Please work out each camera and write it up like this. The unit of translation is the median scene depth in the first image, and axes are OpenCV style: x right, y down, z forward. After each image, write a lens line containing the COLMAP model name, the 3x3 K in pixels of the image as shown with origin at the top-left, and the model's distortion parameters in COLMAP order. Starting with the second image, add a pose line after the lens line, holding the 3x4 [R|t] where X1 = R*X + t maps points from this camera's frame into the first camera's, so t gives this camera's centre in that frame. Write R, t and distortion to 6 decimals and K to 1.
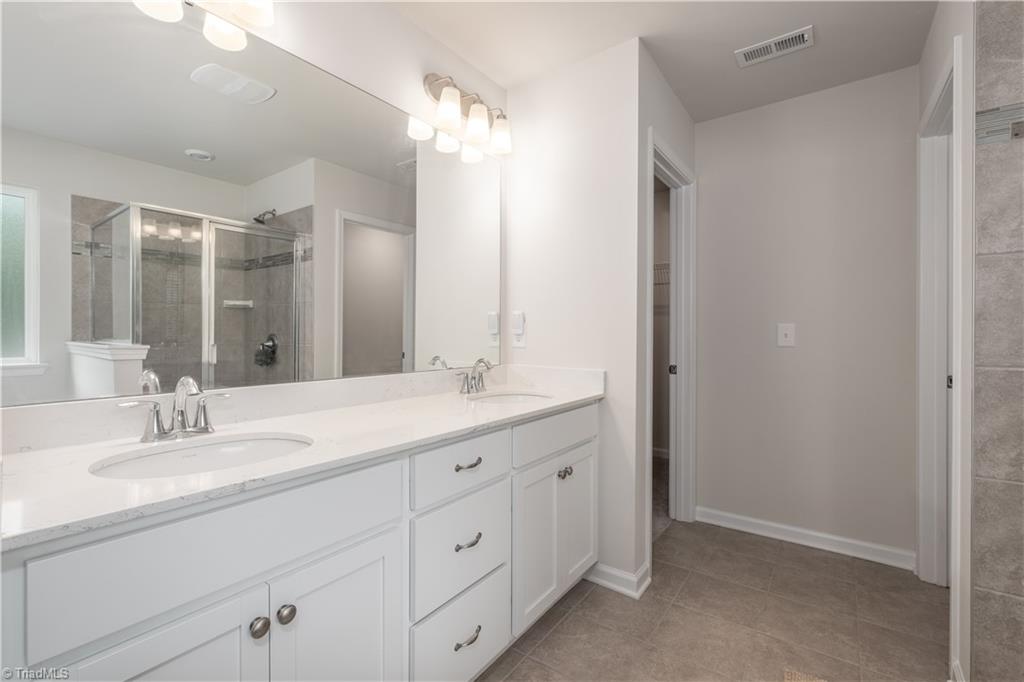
lens RADIAL K [[453.2, 0, 509.3], [0, 453.2, 337.7], [0, 0, 1]] dist [0.001202, -0.000318]
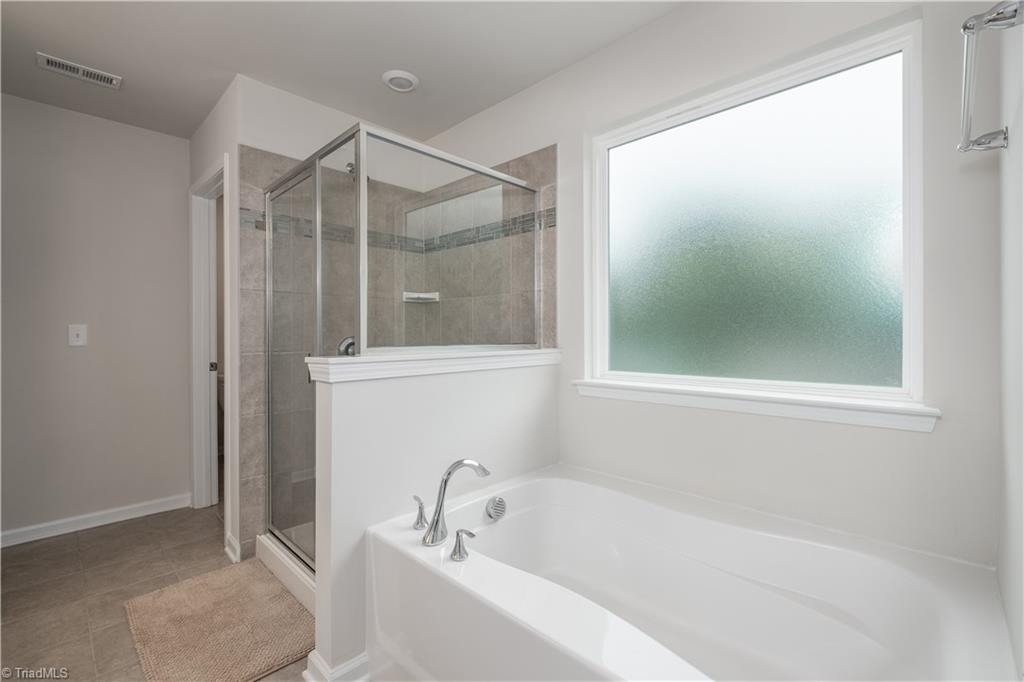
lens RADIAL K [[453.2, 0, 509.3], [0, 453.2, 337.7], [0, 0, 1]] dist [0.001202, -0.000318]
pose [[0.145537, -0.009719, 0.989305, -0.388657], [0.008201, 0.999929, 0.008617, -0.001189], [-0.989319, 0.006859, 0.145606, -0.197461]]
